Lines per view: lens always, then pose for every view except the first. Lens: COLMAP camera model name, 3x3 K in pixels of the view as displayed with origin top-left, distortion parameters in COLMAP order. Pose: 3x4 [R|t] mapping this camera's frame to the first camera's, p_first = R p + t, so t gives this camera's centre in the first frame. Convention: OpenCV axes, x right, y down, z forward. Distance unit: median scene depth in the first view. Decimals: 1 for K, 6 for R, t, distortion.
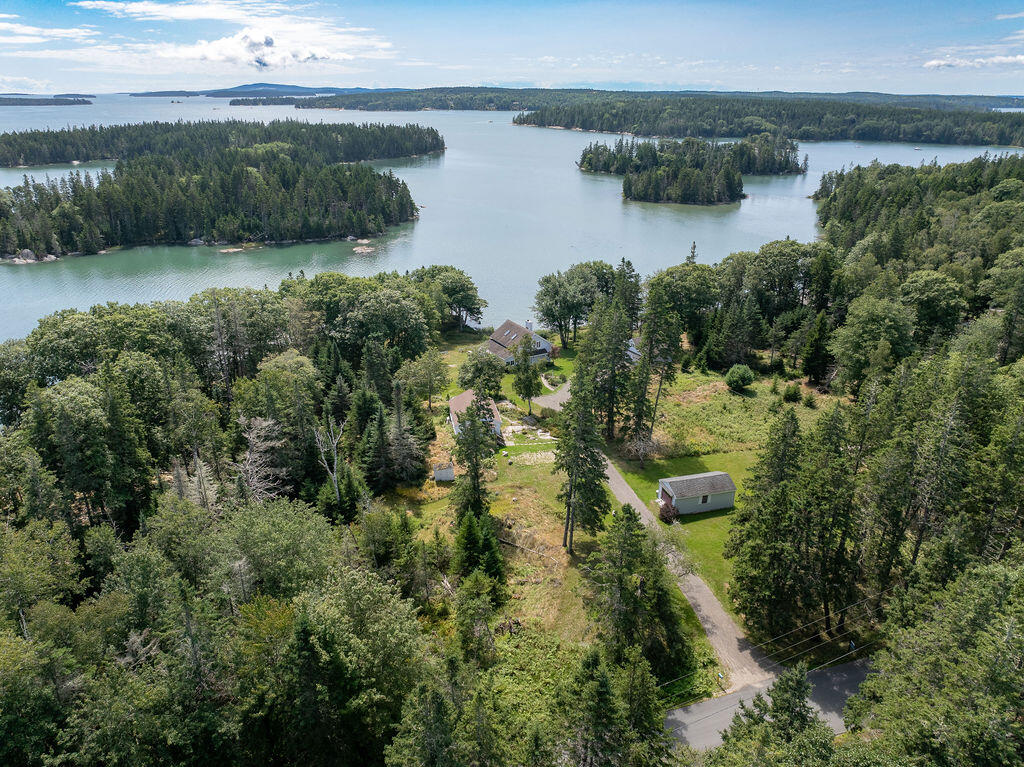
lens RADIAL K [[756.2, 0, 511.3], [0, 756.2, 351.0], [0, 0, 1]] dist [-0.163796, -0.001349]
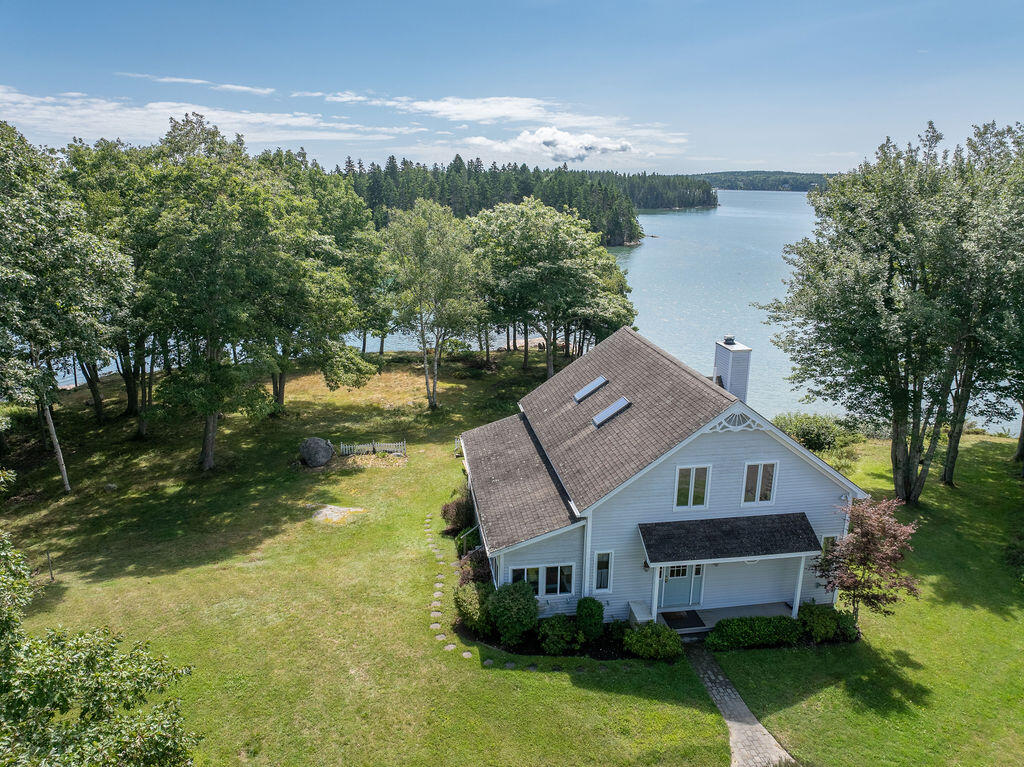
lens RADIAL K [[717.8, 0, 512.0], [0, 717.8, 383.5], [0, 0, 1]] dist [-0.037951, -0.002810]
pose [[0.926330, 0.104103, -0.362043, 0.015074], [-0.130562, 0.990212, -0.049328, -0.005568], [0.353364, 0.092963, 0.930855, 0.325221]]
